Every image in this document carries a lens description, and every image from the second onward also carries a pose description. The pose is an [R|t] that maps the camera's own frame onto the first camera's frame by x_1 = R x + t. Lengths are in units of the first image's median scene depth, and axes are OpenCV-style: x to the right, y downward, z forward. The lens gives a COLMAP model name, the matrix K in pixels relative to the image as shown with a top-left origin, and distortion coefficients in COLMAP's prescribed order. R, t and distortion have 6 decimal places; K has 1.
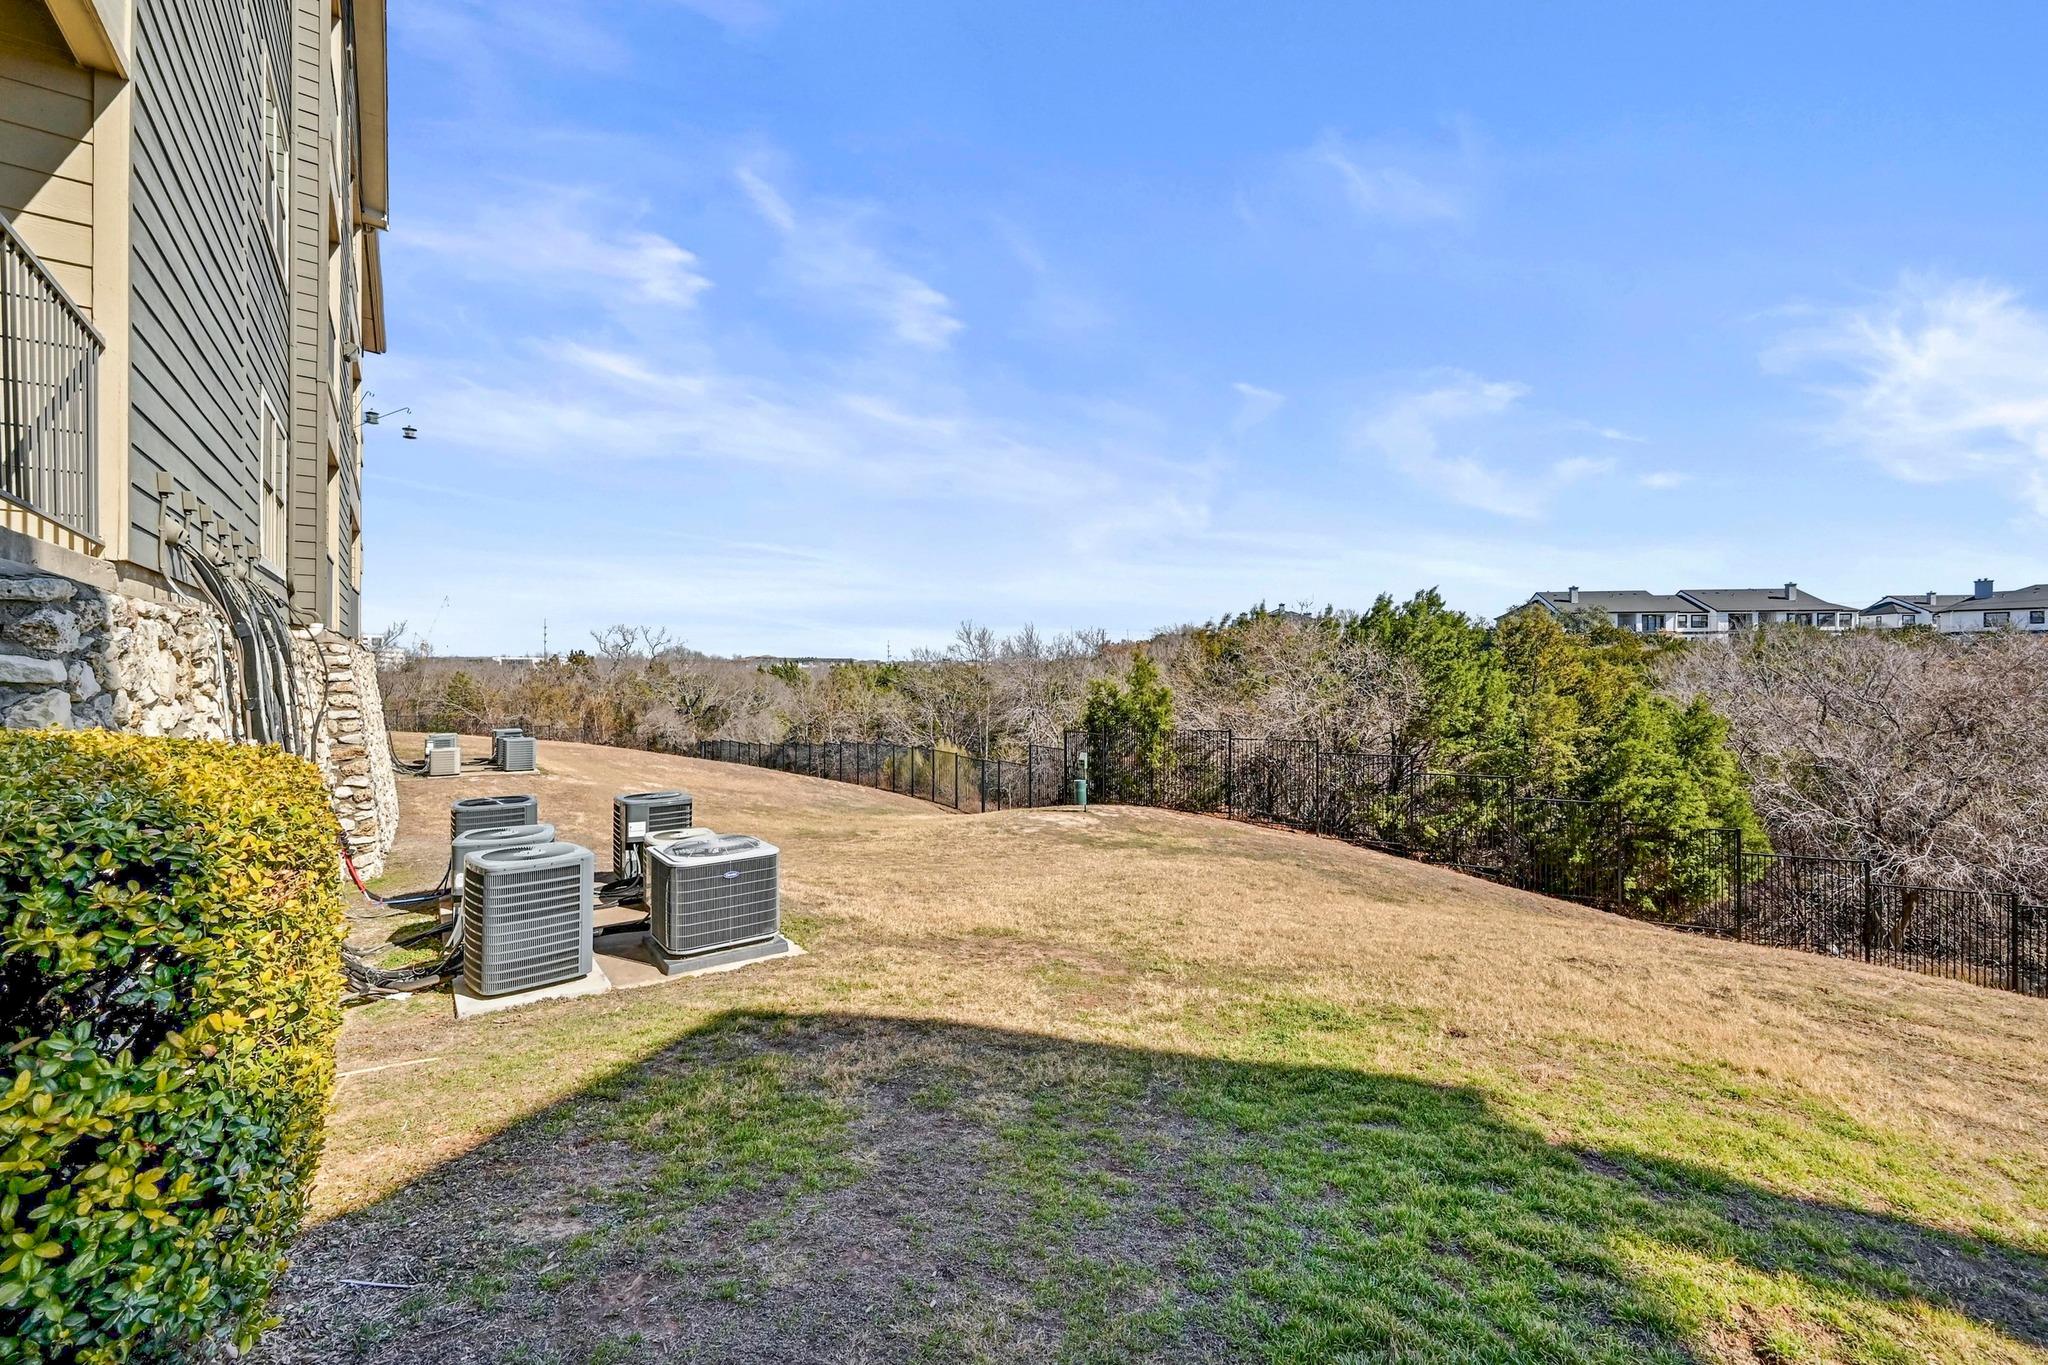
lens RADIAL K [[812.9, 0, 1029.5], [0, 812.9, 687.6], [0, 0, 1]] dist [-0.000633, 0.000058]
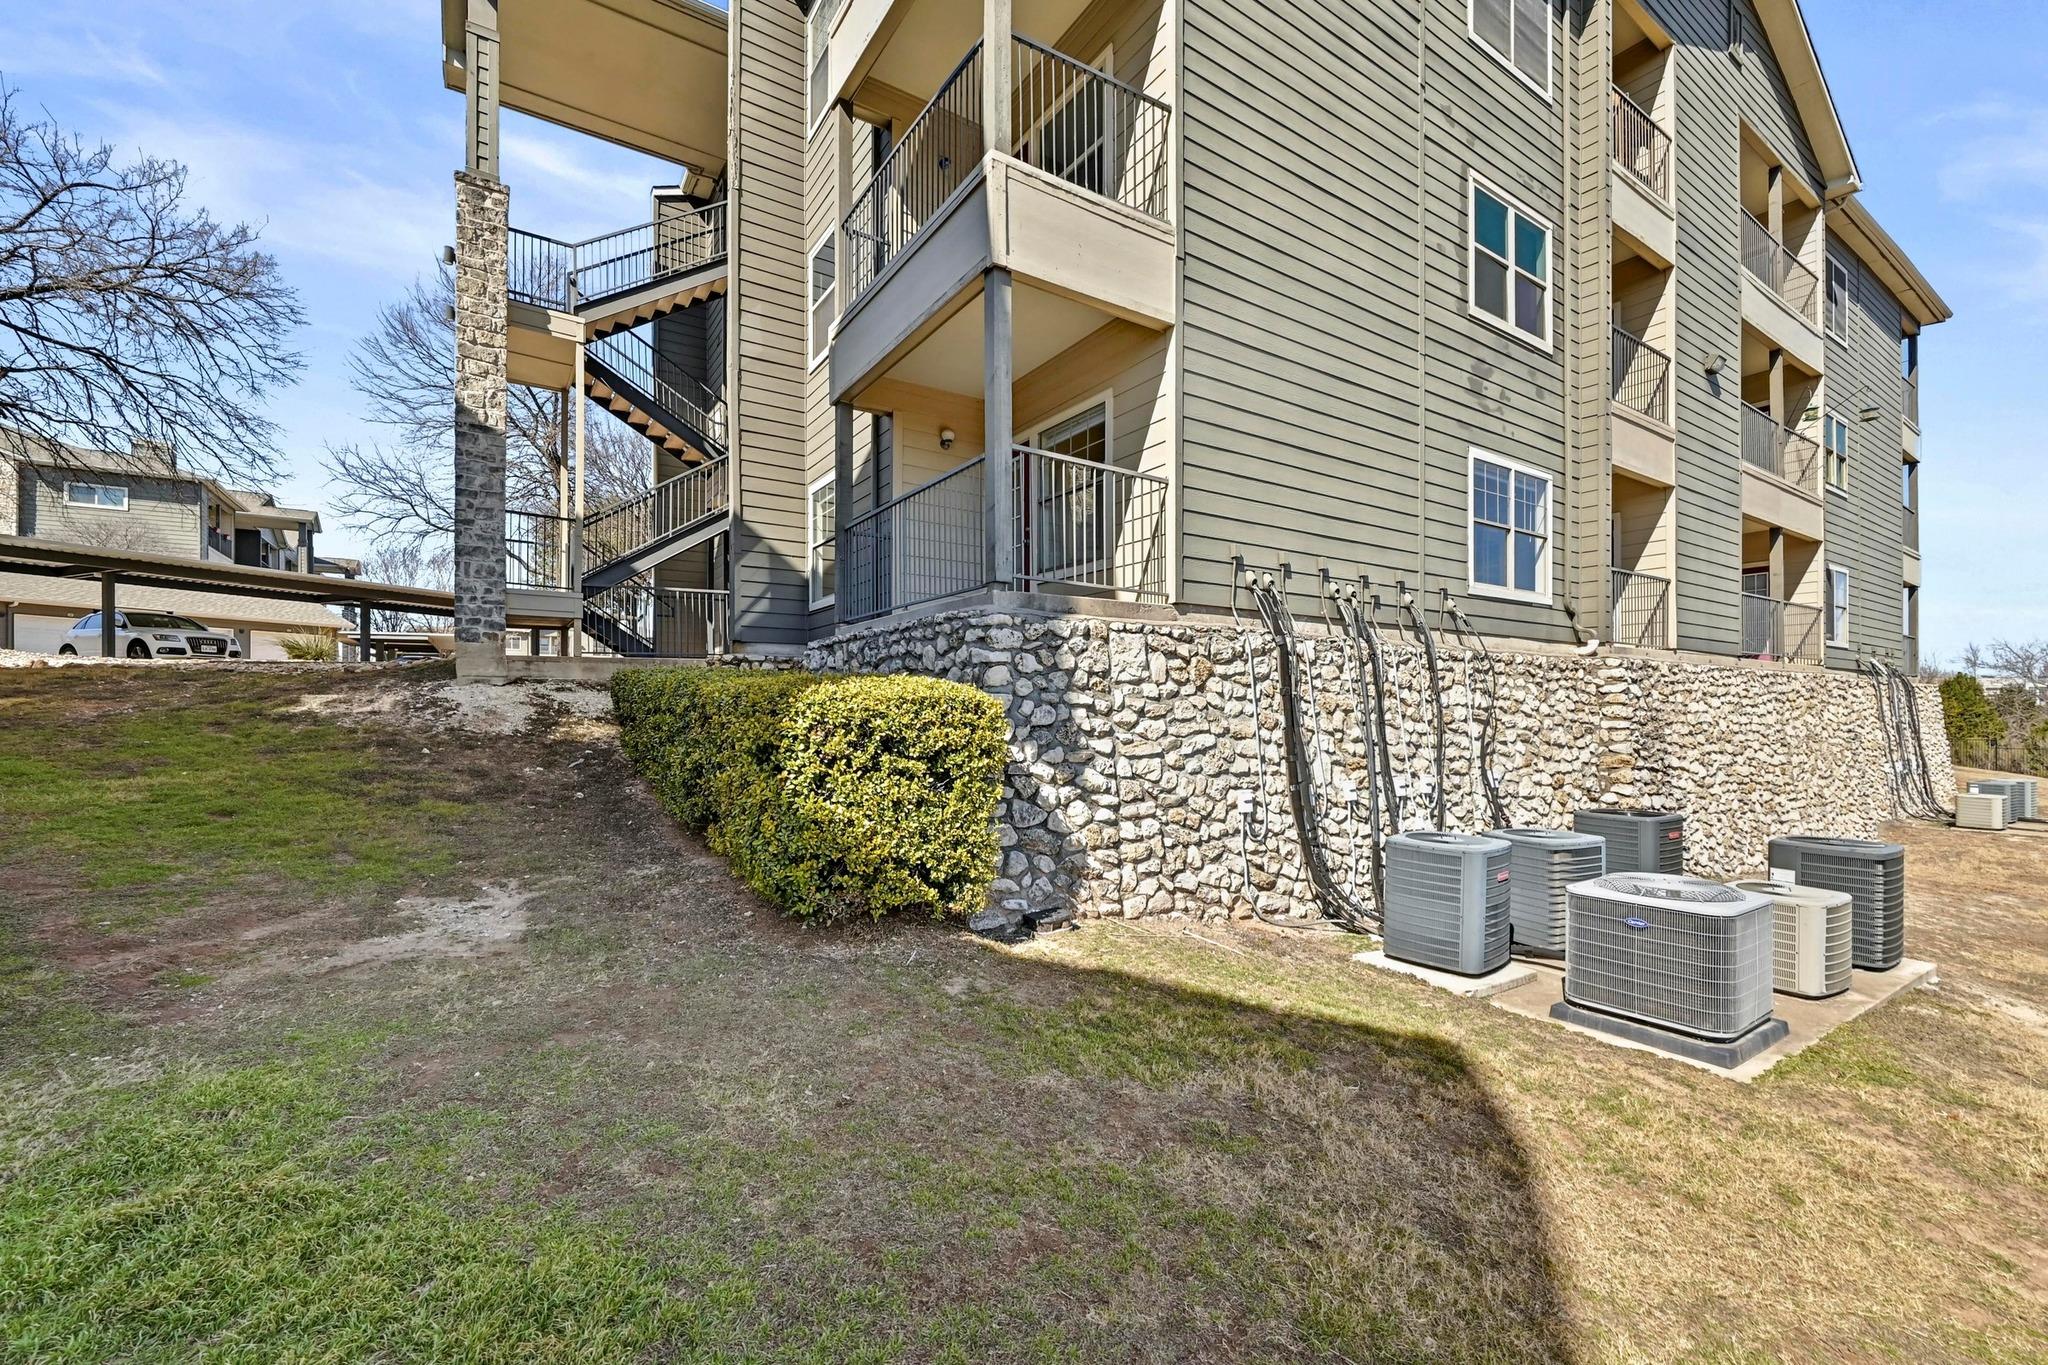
lens RADIAL K [[812.9, 0, 1029.5], [0, 812.9, 687.6], [0, 0, 1]] dist [-0.000633, 0.000058]
pose [[-0.050537, -0.031195, -0.998235, 0.438613], [-0.020119, 0.999341, -0.030211, 0.057752], [0.998520, 0.018557, -0.051132, 0.532090]]
